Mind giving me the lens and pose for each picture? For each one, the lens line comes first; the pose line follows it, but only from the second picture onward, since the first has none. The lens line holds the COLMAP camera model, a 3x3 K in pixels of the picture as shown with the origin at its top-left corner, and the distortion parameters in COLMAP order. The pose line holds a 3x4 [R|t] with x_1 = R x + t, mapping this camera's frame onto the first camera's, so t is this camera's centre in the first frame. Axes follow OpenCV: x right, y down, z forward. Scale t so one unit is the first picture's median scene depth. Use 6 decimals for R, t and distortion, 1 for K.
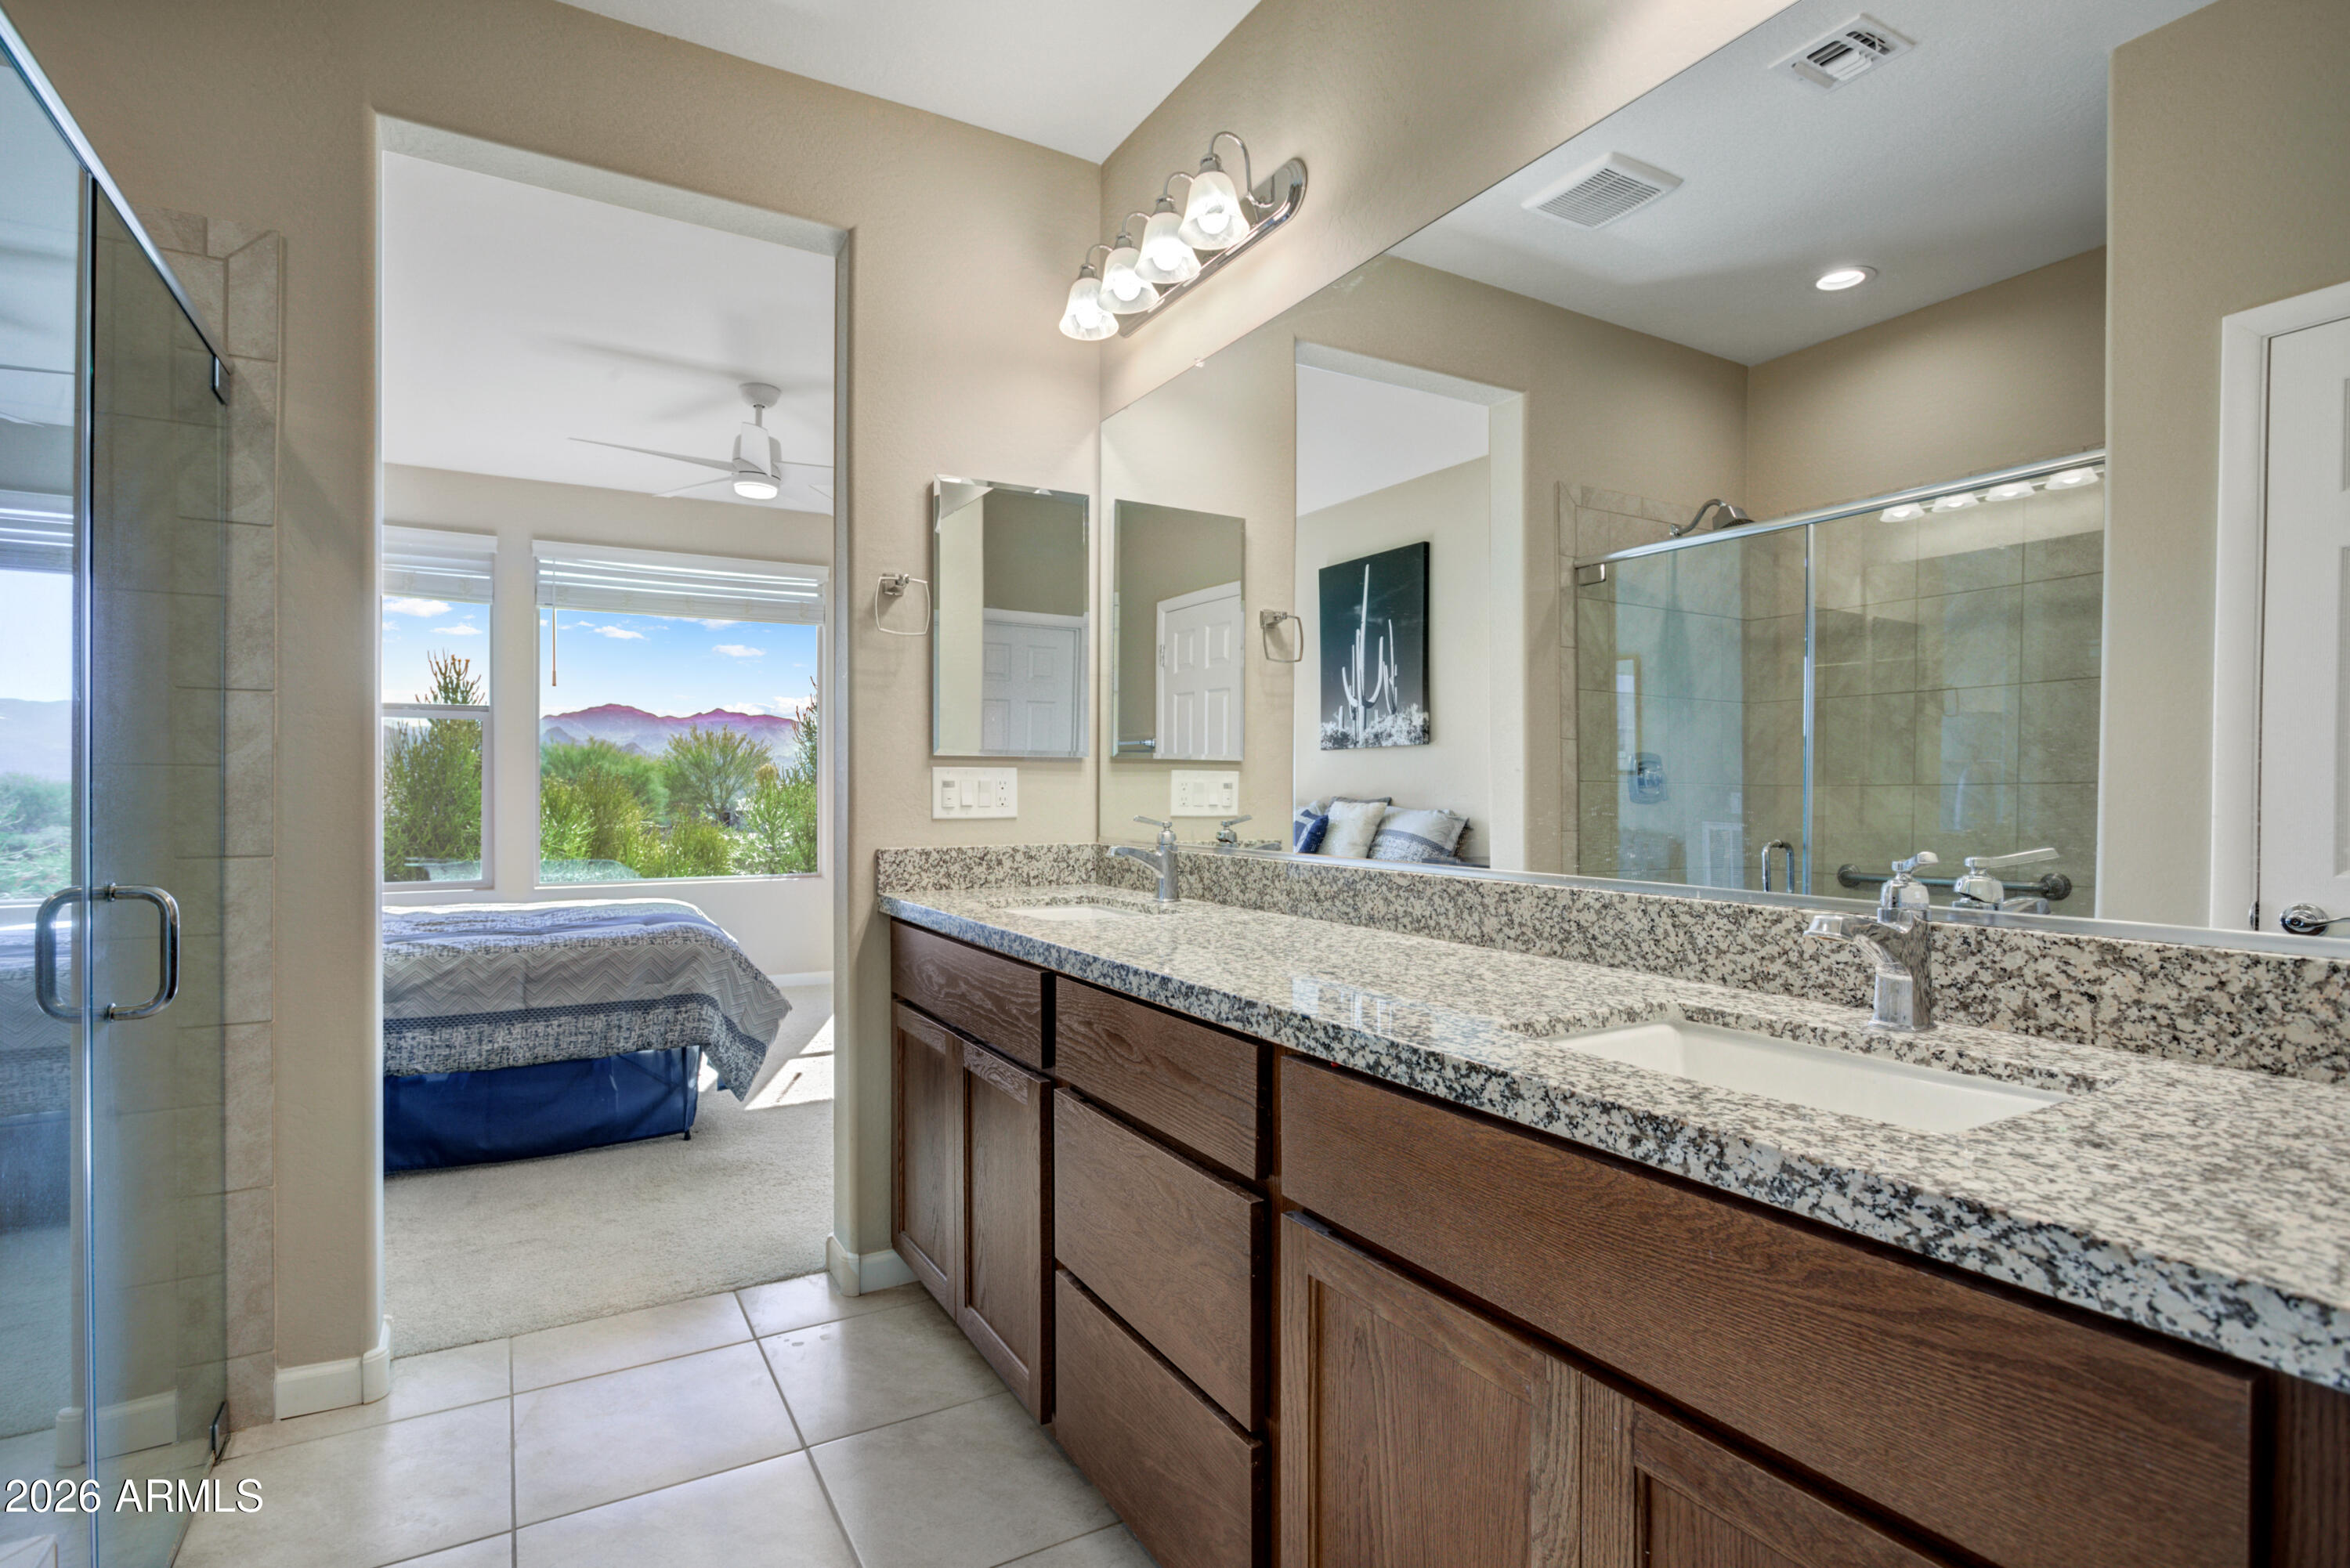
lens RADIAL K [[1160.4, 0, 1137.6], [0, 1160.4, 760.6], [0, 0, 1]] dist [-0.002638, 0.000502]
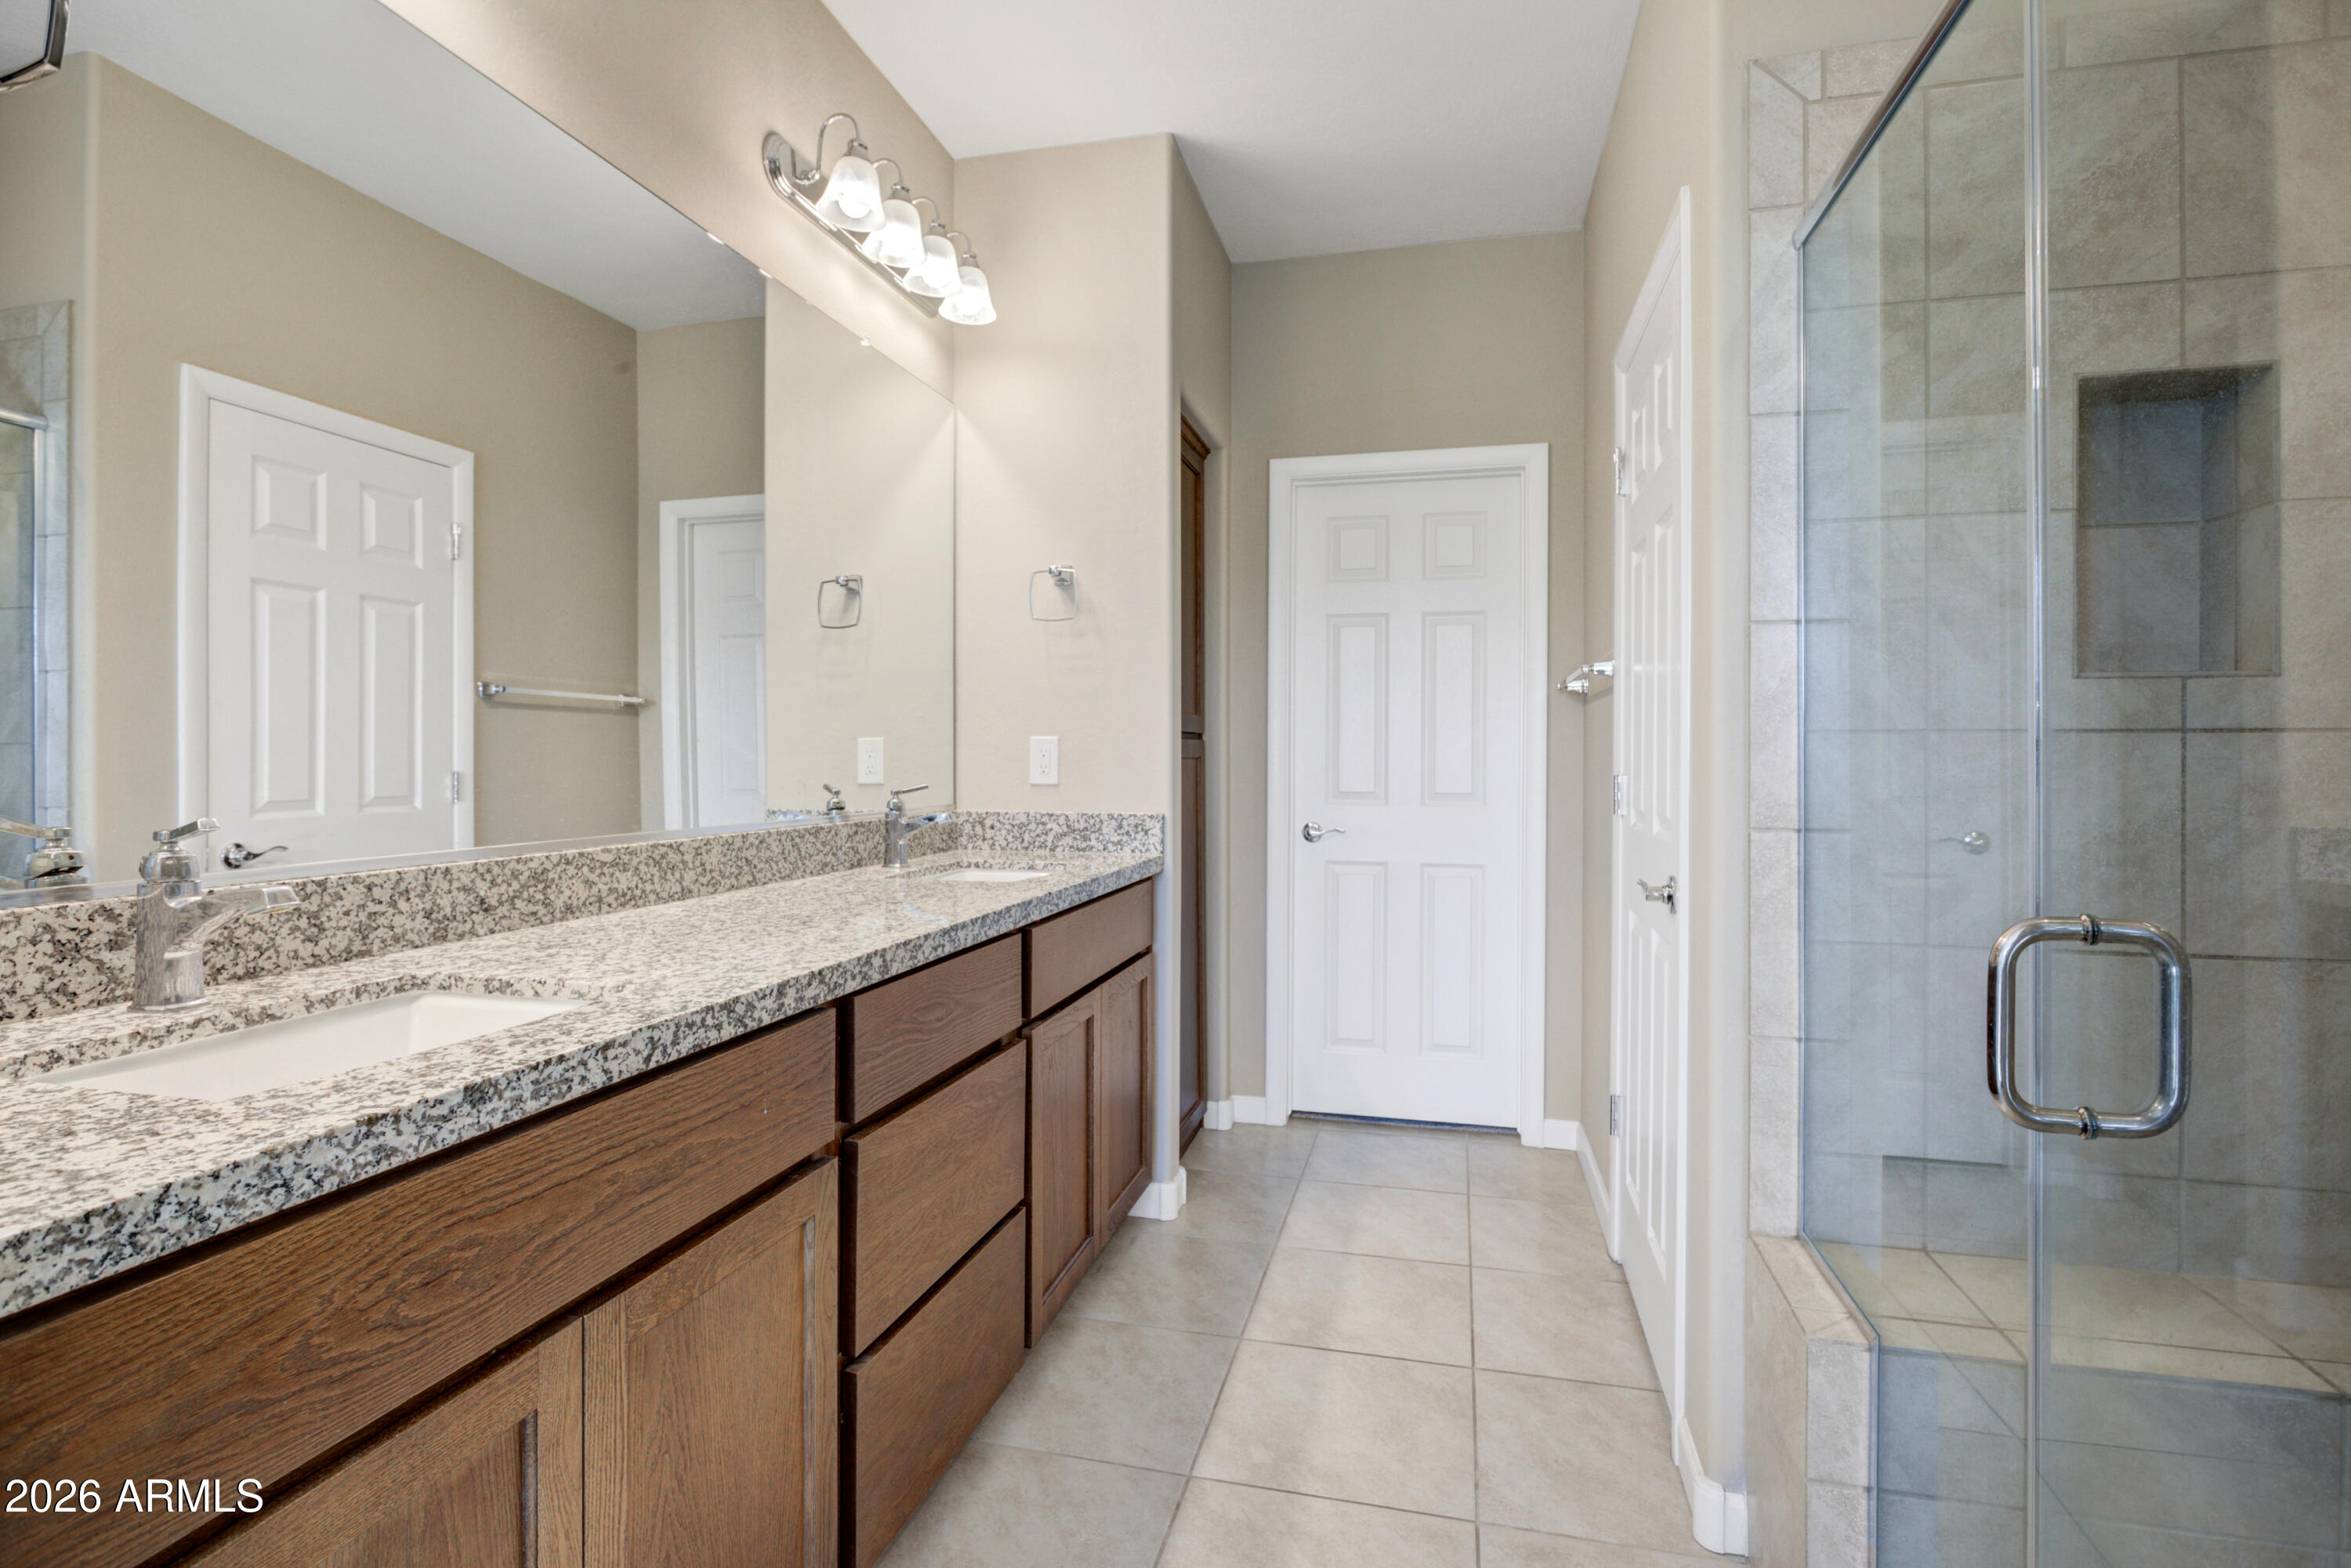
lens RADIAL K [[1161.0, 0, 1138.1], [0, 1161.0, 760.6], [0, 0, 1]] dist [-0.002638, 0.000502]
pose [[-0.715125, -0.004473, 0.698983, -0.721962], [-0.018666, 0.999745, -0.012699, 0.032431], [-0.698748, -0.022128, -0.715026, 1.385843]]
